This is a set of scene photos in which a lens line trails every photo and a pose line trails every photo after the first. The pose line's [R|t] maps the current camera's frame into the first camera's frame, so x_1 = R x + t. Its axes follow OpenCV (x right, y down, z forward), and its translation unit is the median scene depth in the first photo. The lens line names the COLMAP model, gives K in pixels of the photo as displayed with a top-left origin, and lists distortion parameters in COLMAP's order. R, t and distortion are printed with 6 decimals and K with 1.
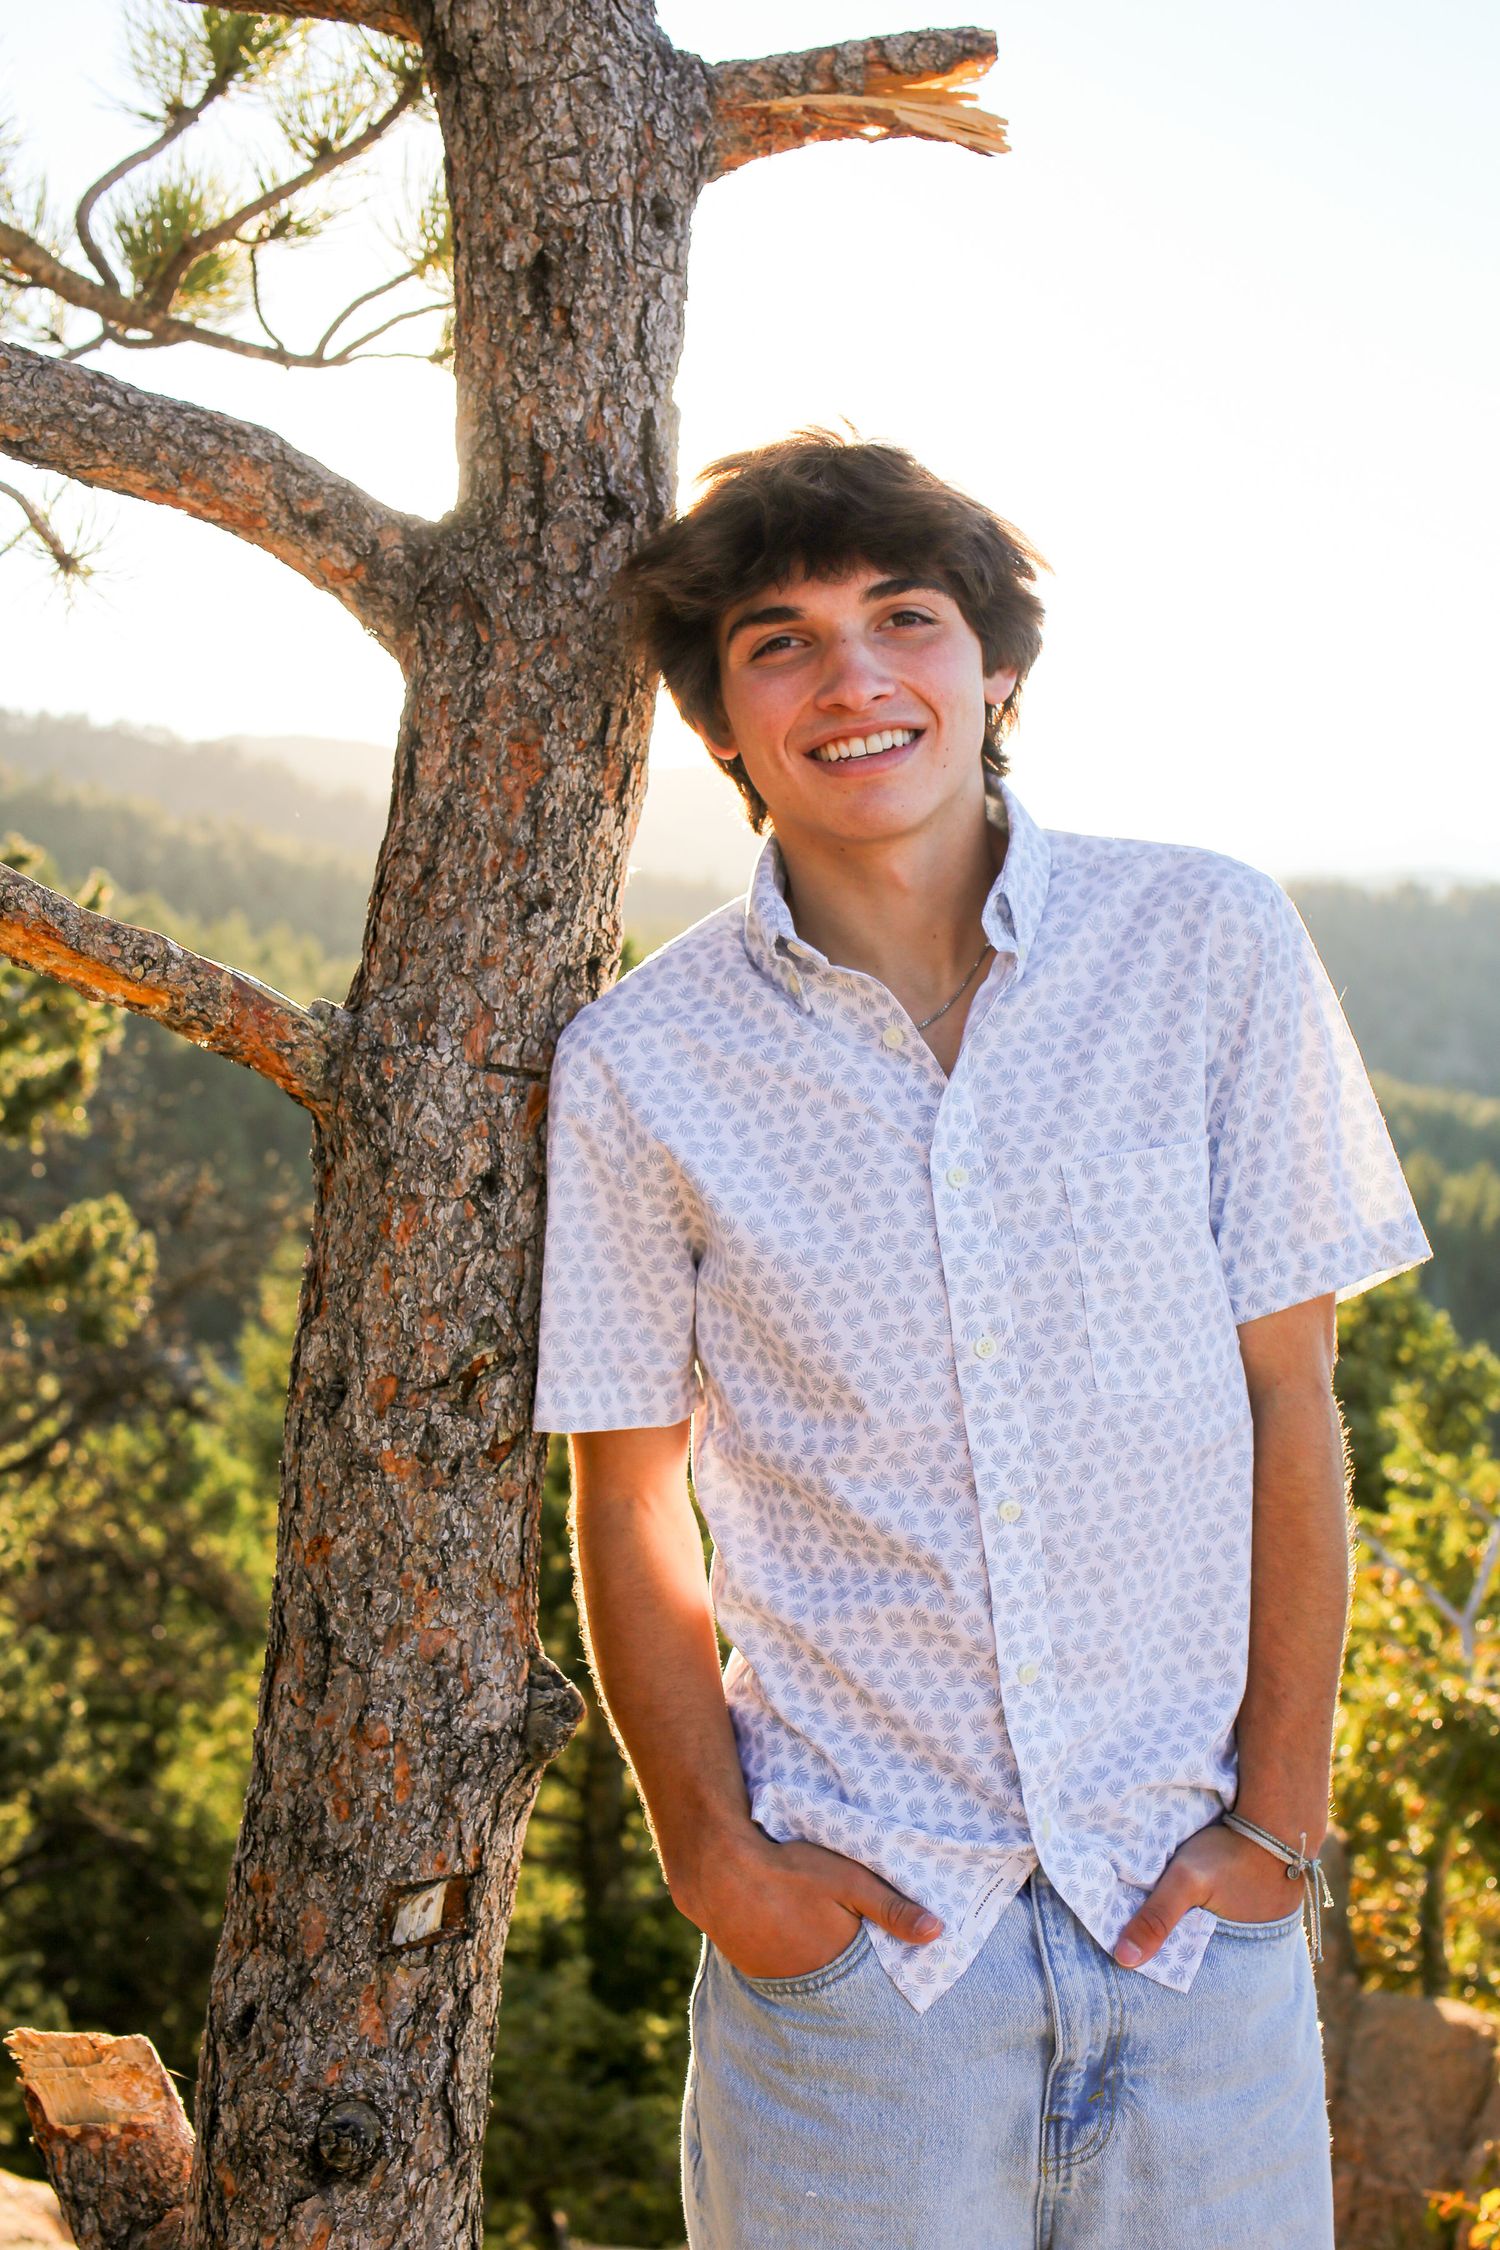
lens RADIAL K [[3020.9, 0, 750.0], [0, 3020.9, 1125.0], [0, 0, 1]] dist [-0.009228, 0.055700]
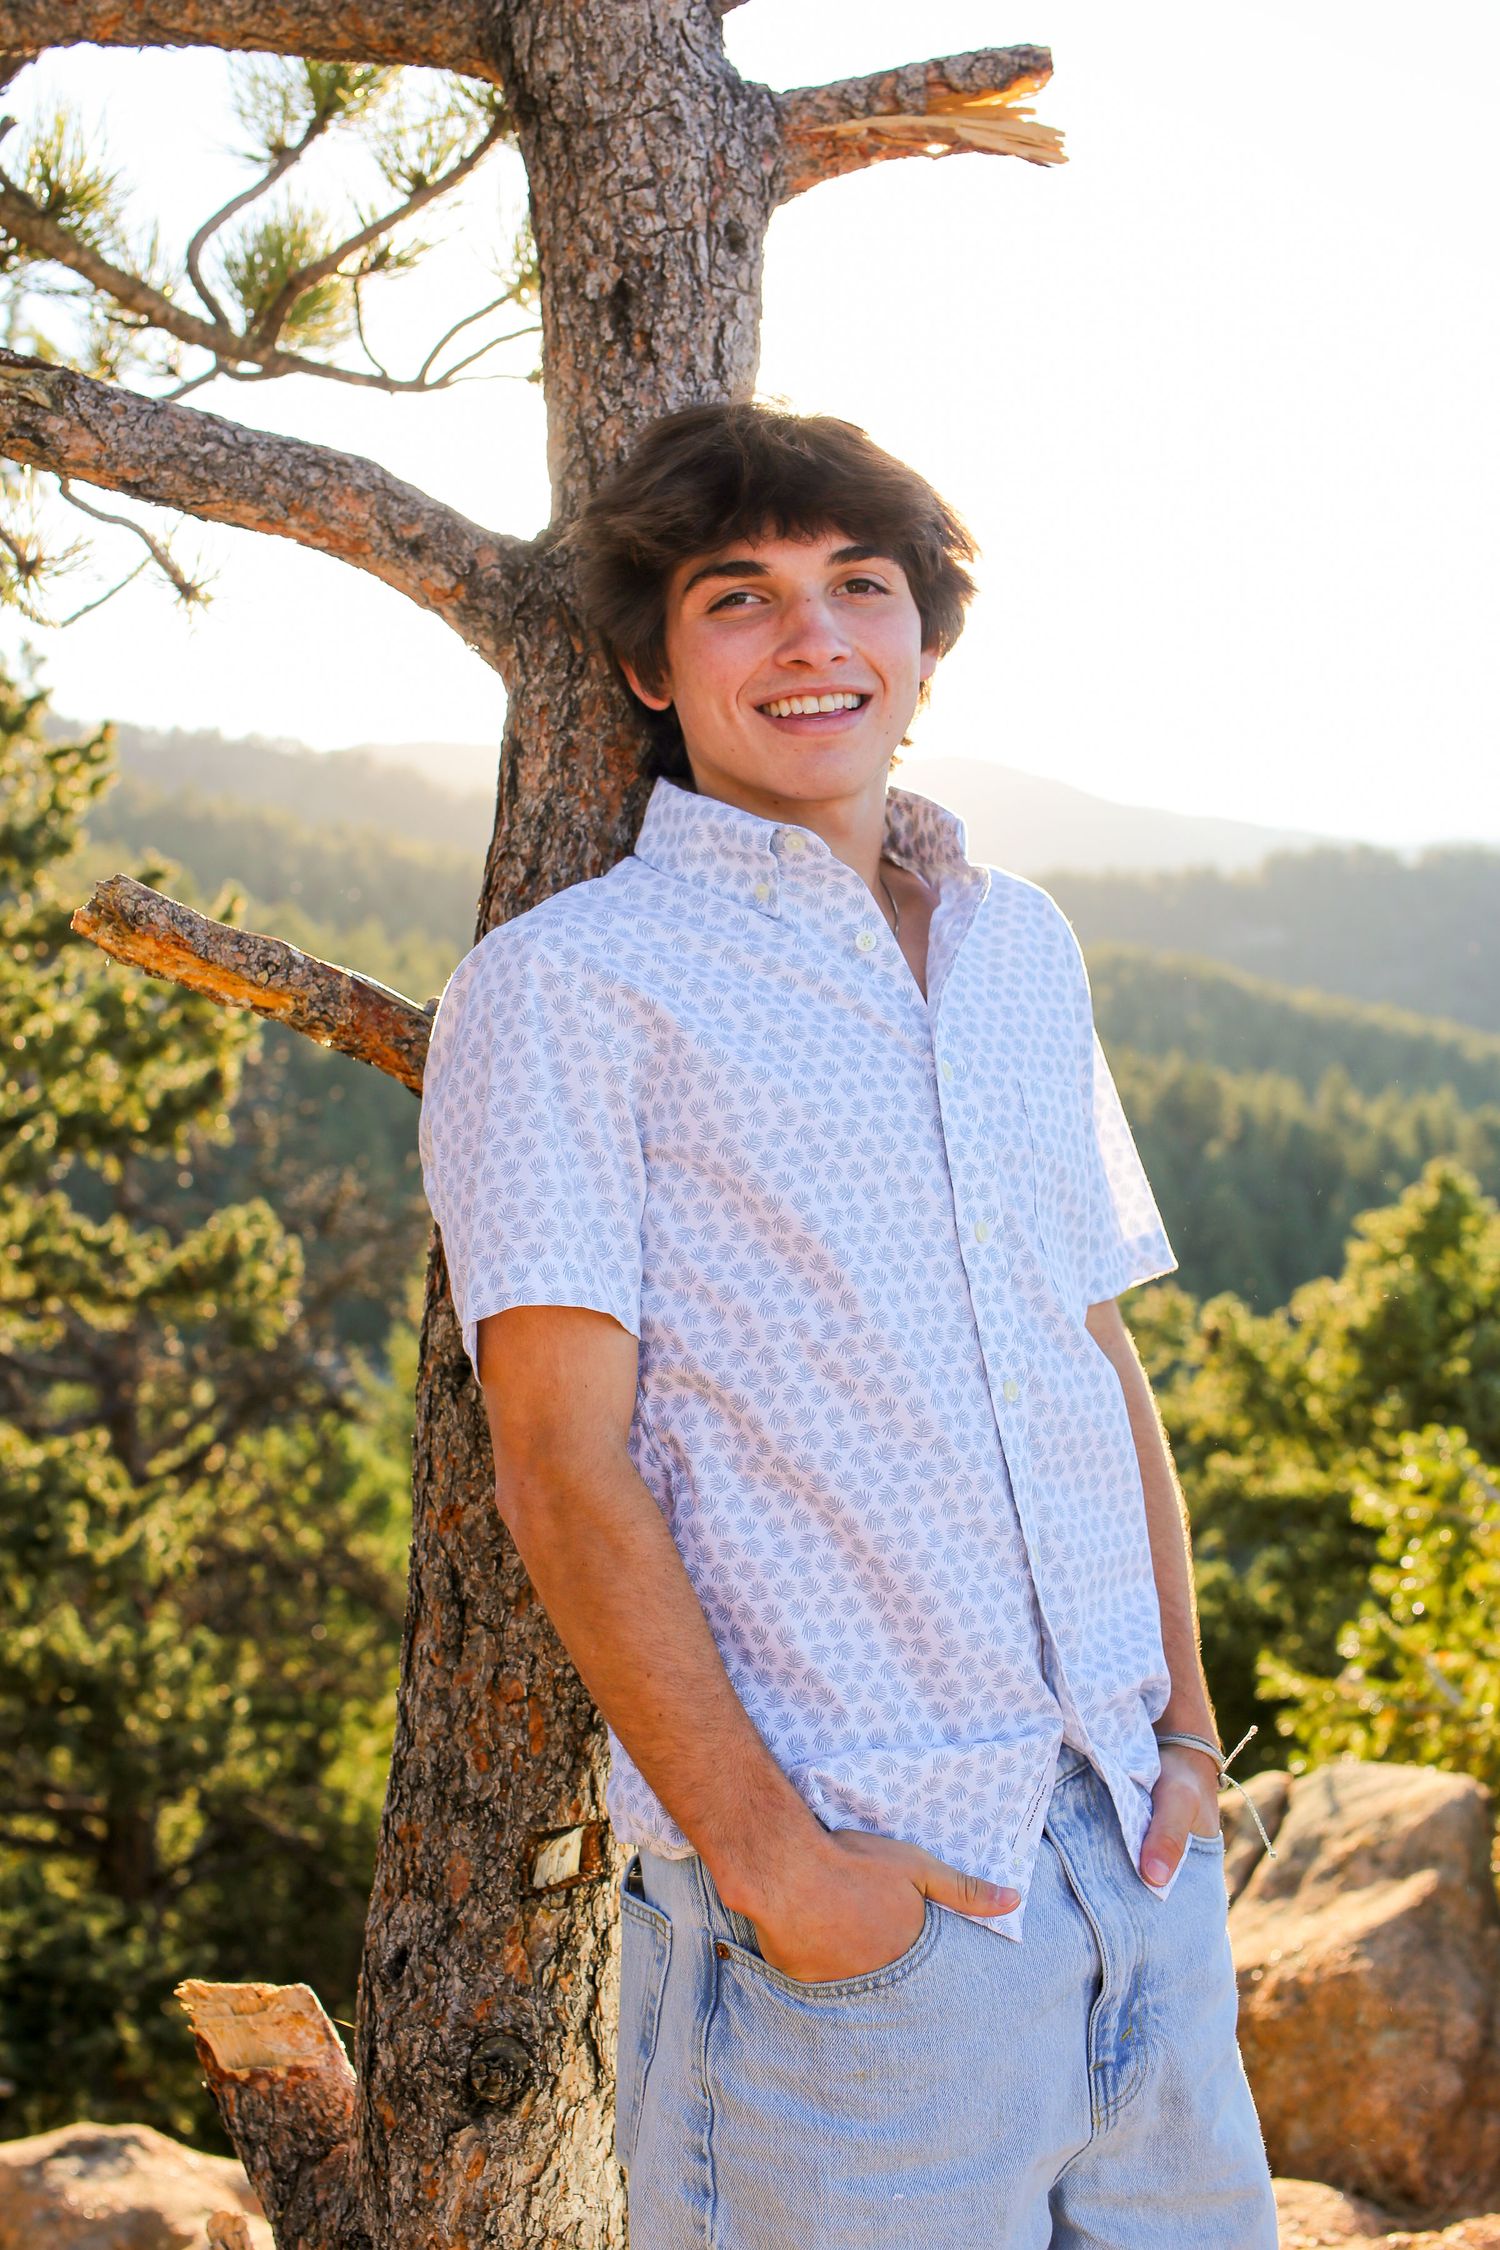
lens RADIAL K [[3029.0, 0, 750.0], [0, 3029.0, 1125.0], [0, 0, 1]] dist [-0.032487, 0.049173]
pose [[0.998343, -0.033378, -0.046878, 0.014993], [0.033518, 0.999436, 0.002199, 0.004158], [0.046778, -0.003767, 0.998898, -0.050190]]
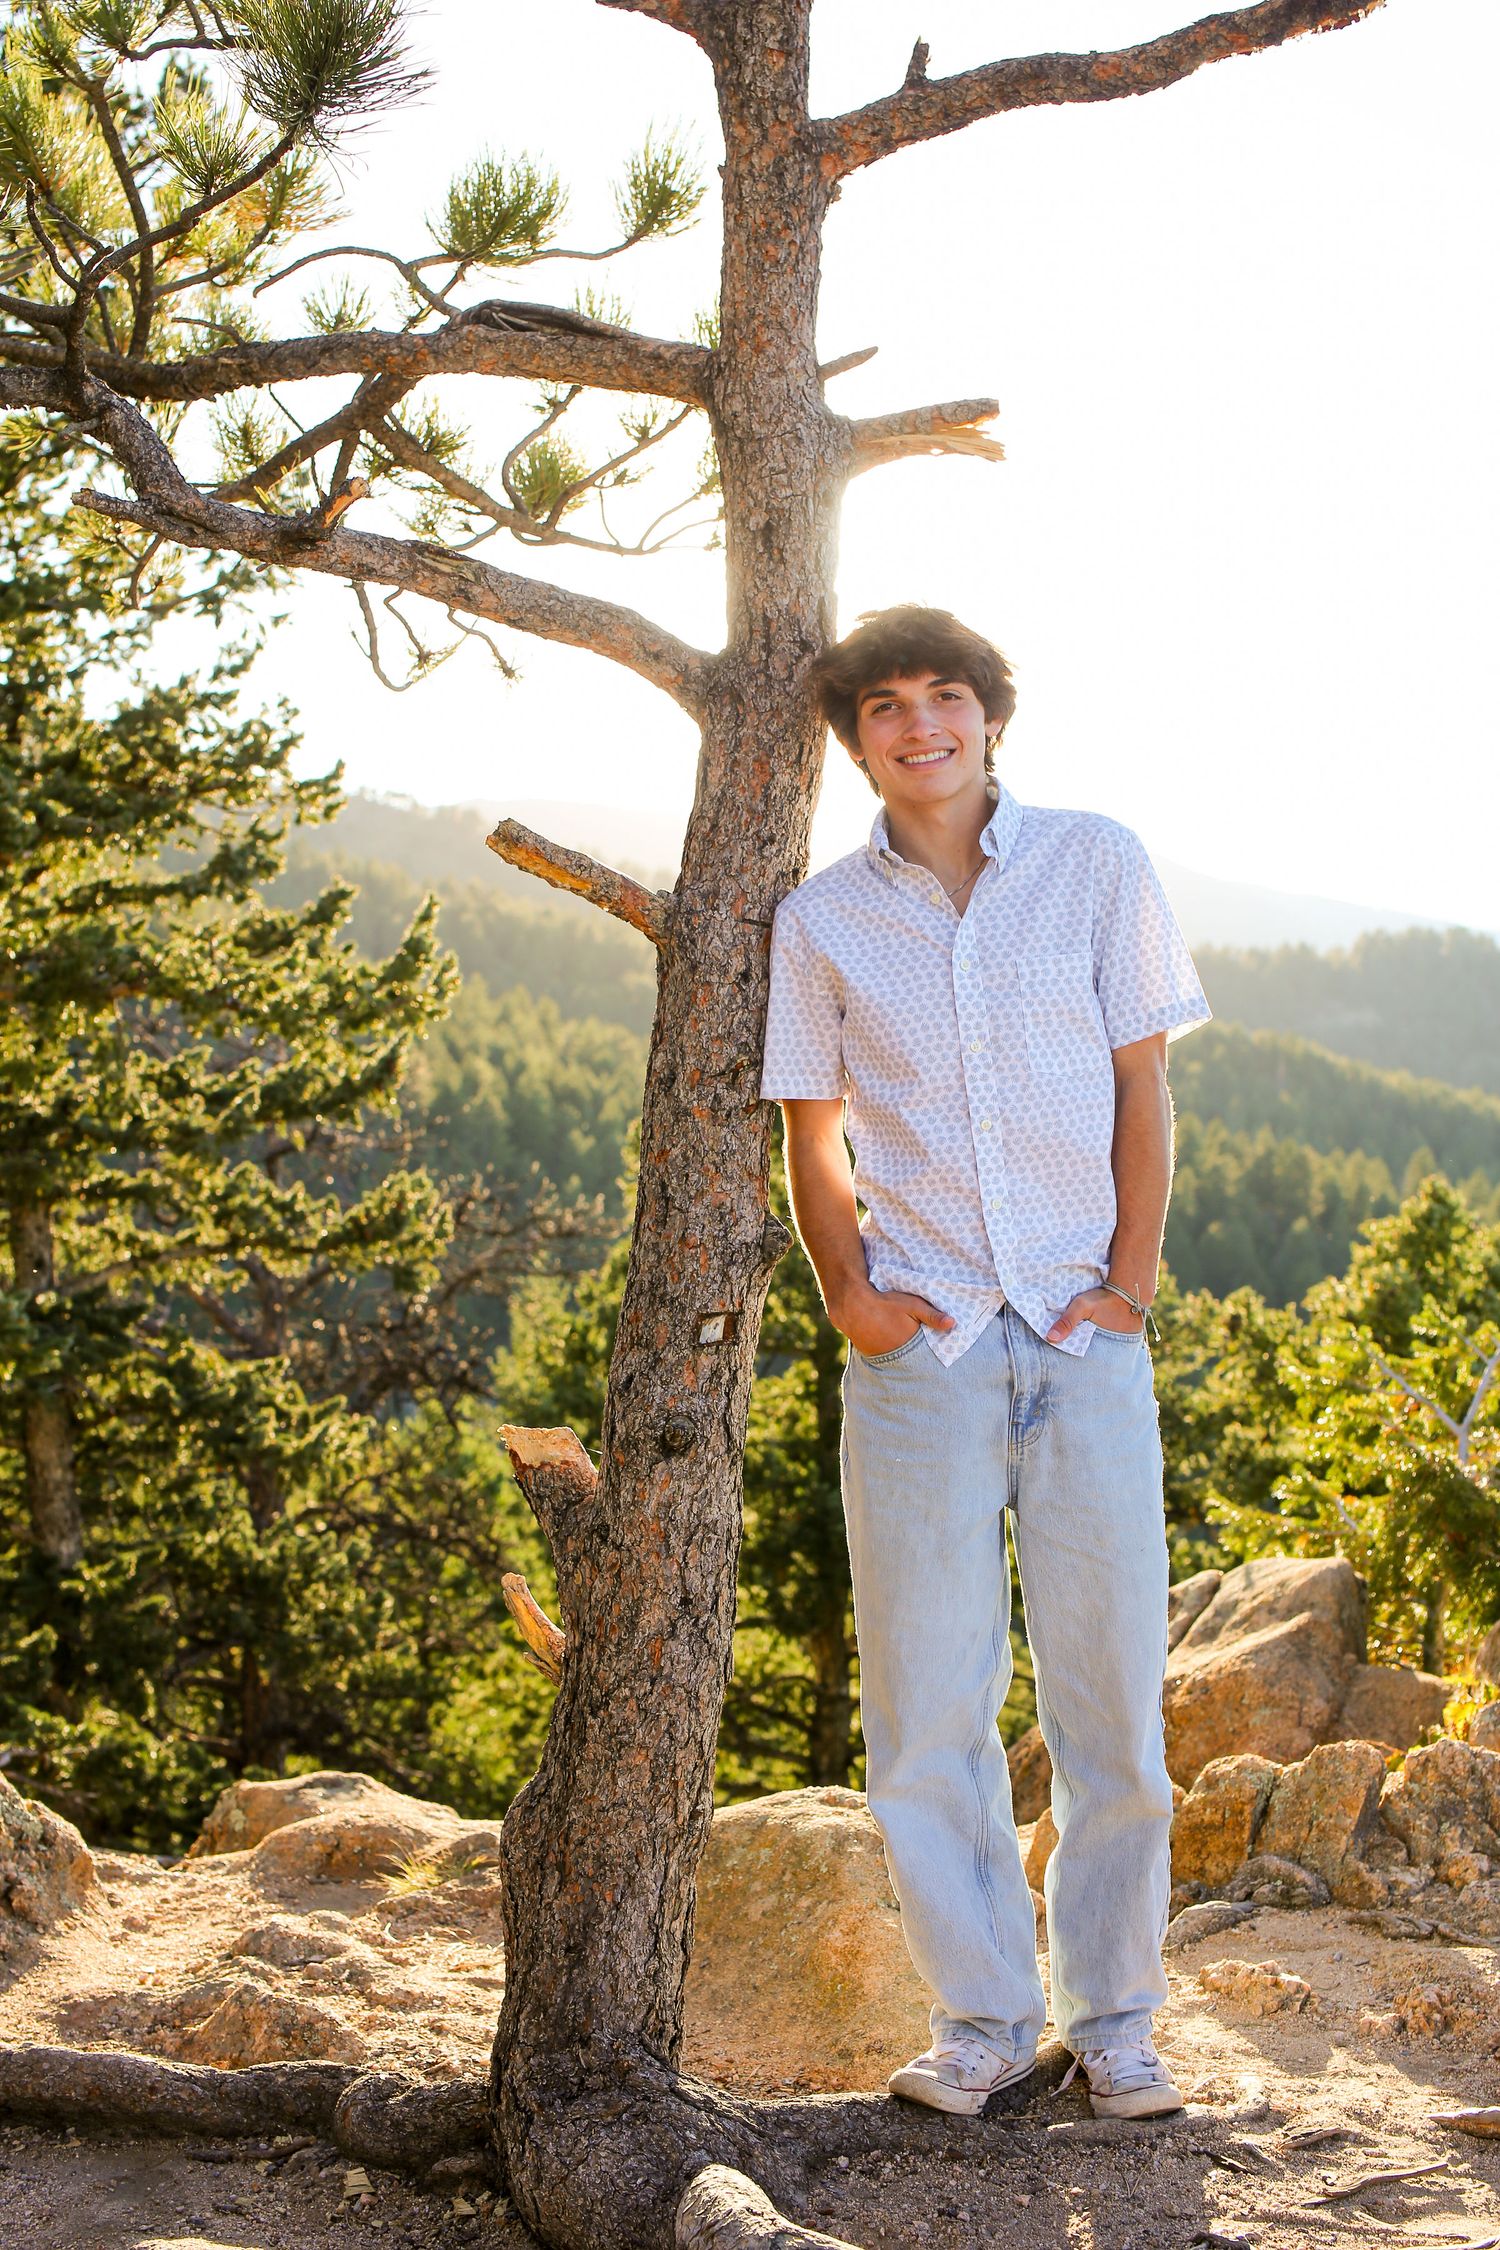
lens RADIAL K [[3029.0, 0, 750.0], [0, 3029.0, 1125.0], [0, 0, 1]] dist [-0.032487, 0.049173]
pose [[0.997048, -0.005314, -0.076599, 0.071496], [0.003714, 0.999772, -0.021020, 0.157357], [0.076693, 0.020673, 0.996840, -1.008713]]
